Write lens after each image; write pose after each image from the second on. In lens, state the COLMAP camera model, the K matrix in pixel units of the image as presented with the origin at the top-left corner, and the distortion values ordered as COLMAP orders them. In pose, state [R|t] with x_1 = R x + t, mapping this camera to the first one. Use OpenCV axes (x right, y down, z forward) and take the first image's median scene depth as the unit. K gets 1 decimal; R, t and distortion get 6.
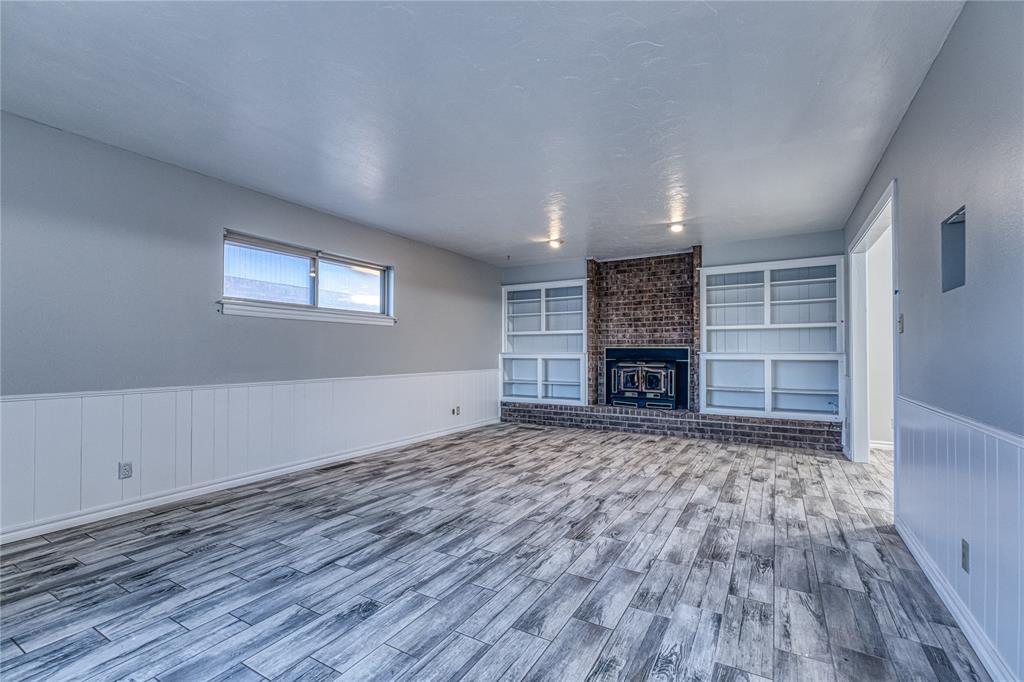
lens RADIAL K [[453.3, 0, 514.2], [0, 453.3, 347.8], [0, 0, 1]] dist [0.002025, -0.000472]
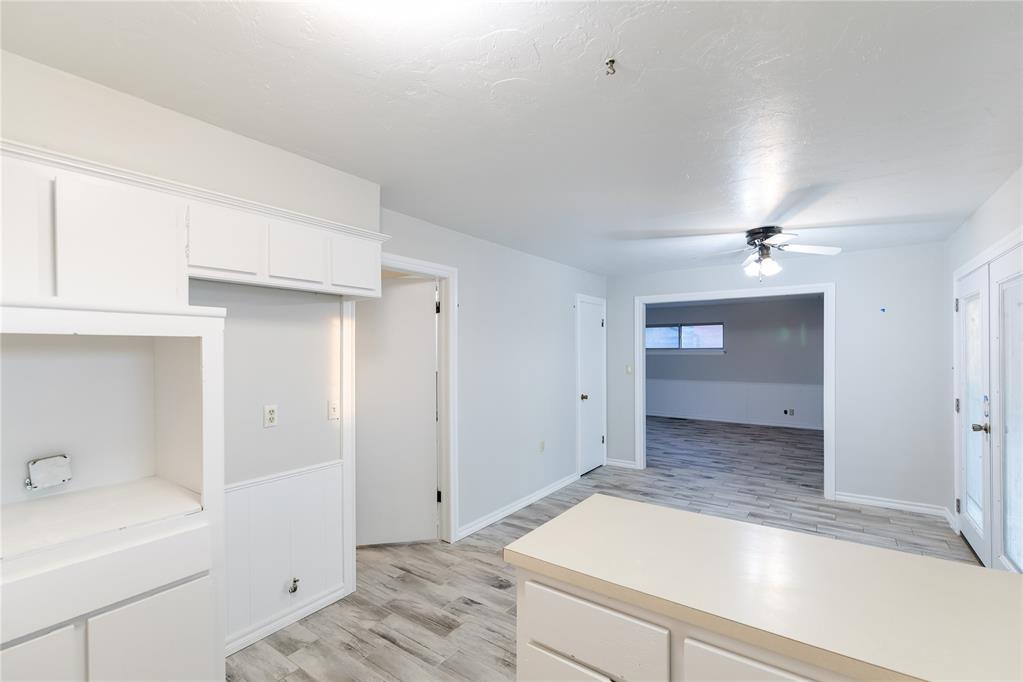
lens RADIAL K [[452.9, 0, 515.0], [0, 452.9, 348.6], [0, 0, 1]] dist [0.002025, -0.000472]
pose [[-0.103408, -0.006095, -0.994620, 2.205362], [0.016783, 0.999828, -0.007871, -0.098805], [0.994497, -0.017506, -0.103288, 0.492354]]
